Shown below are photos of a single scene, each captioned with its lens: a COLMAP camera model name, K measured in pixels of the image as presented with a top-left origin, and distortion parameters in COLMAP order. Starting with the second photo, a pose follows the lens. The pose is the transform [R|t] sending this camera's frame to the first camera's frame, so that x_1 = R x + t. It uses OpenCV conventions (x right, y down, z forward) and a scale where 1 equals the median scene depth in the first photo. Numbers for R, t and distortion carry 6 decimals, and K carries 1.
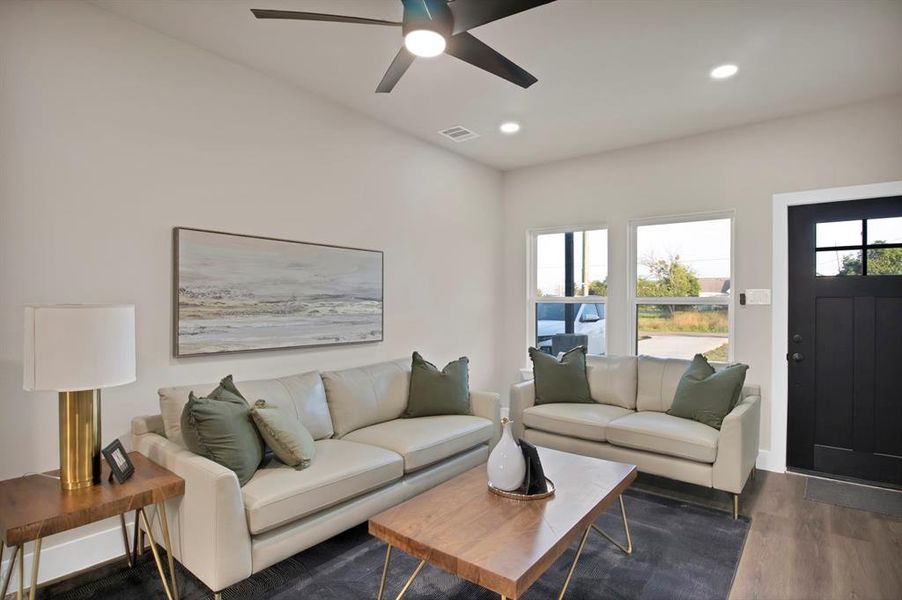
lens RADIAL K [[456.7, 0, 451.0], [0, 456.7, 300.0], [0, 0, 1]] dist [-0.036705, 0.002350]
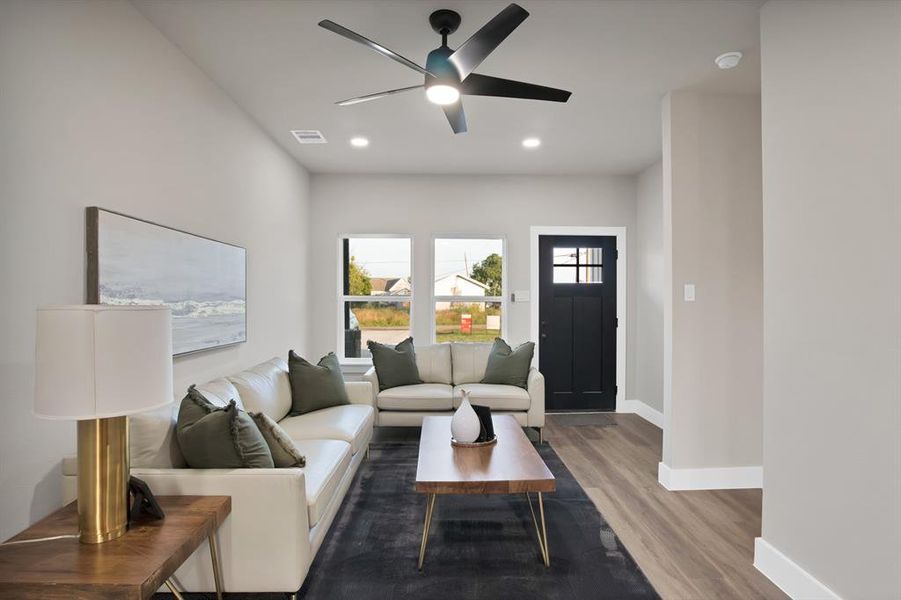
lens RADIAL K [[456.2, 0, 450.5], [0, 456.2, 300.0], [0, 0, 1]] dist [-0.036705, 0.002350]
pose [[0.779437, -0.003996, 0.626468, -0.446351], [0.000835, 0.999985, 0.005339, -0.002345], [-0.626480, -0.003639, 0.779429, 0.002282]]
